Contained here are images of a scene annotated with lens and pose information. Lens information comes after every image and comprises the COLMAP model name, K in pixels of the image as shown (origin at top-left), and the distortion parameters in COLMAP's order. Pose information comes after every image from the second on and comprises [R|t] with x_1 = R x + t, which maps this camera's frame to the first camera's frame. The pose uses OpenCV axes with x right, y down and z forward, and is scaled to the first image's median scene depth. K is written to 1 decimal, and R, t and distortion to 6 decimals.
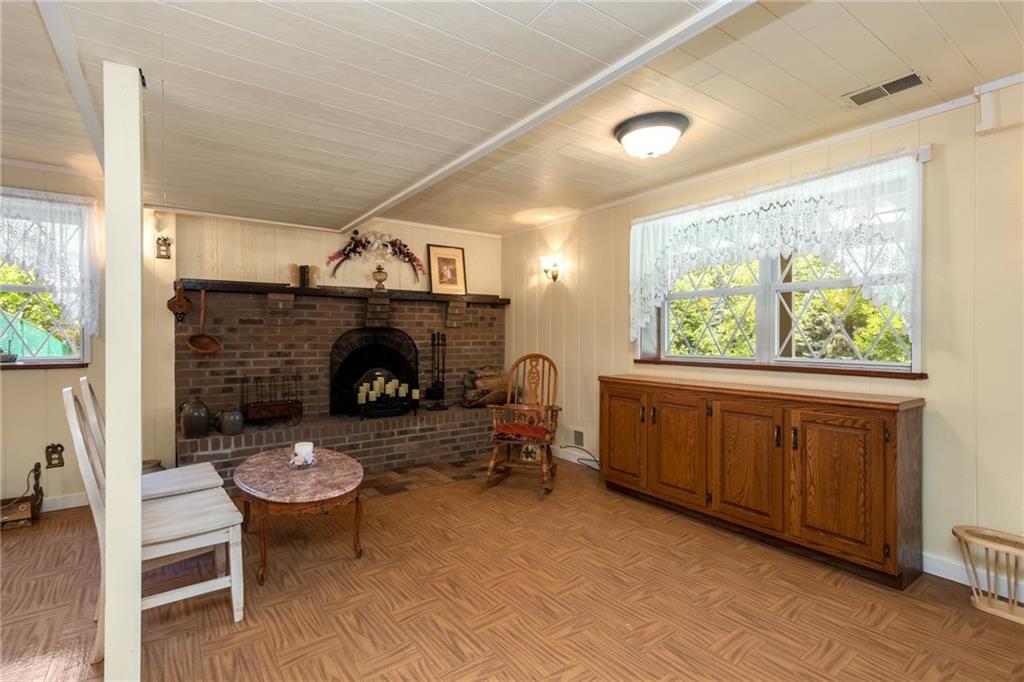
lens RADIAL K [[468.7, 0, 490.9], [0, 468.7, 337.0], [0, 0, 1]] dist [0.002858, 0.000640]
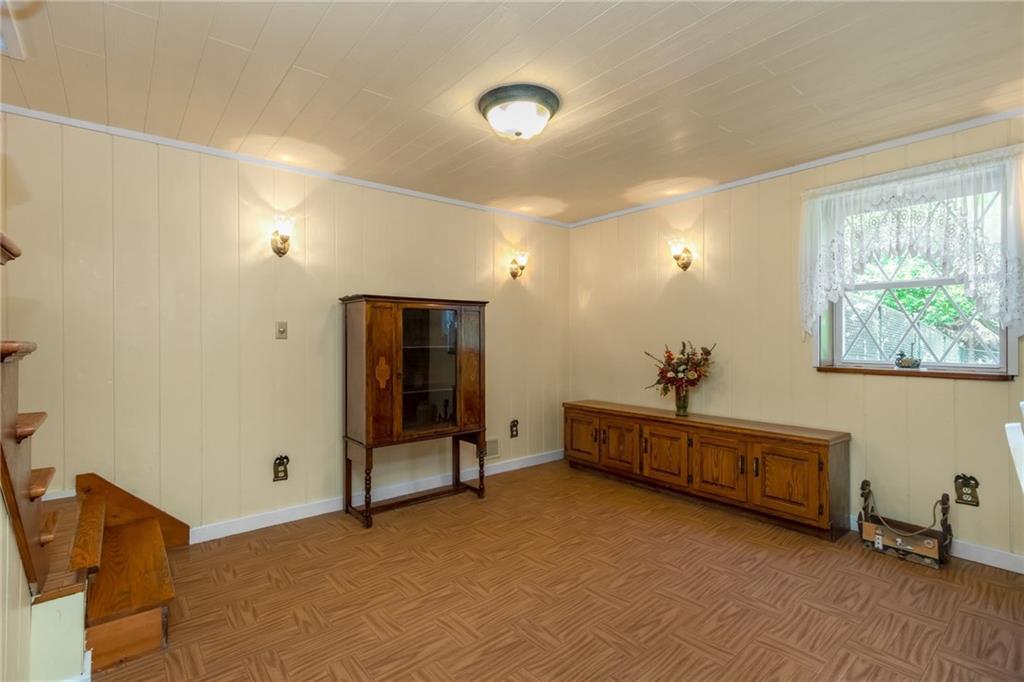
lens RADIAL K [[468.7, 0, 490.9], [0, 468.7, 337.0], [0, 0, 1]] dist [0.002858, 0.000640]
pose [[0.052411, -0.001599, -0.998624, -0.187389], [-0.000863, 0.999998, -0.001647, -0.001598], [0.998625, 0.000948, 0.052410, 0.167511]]
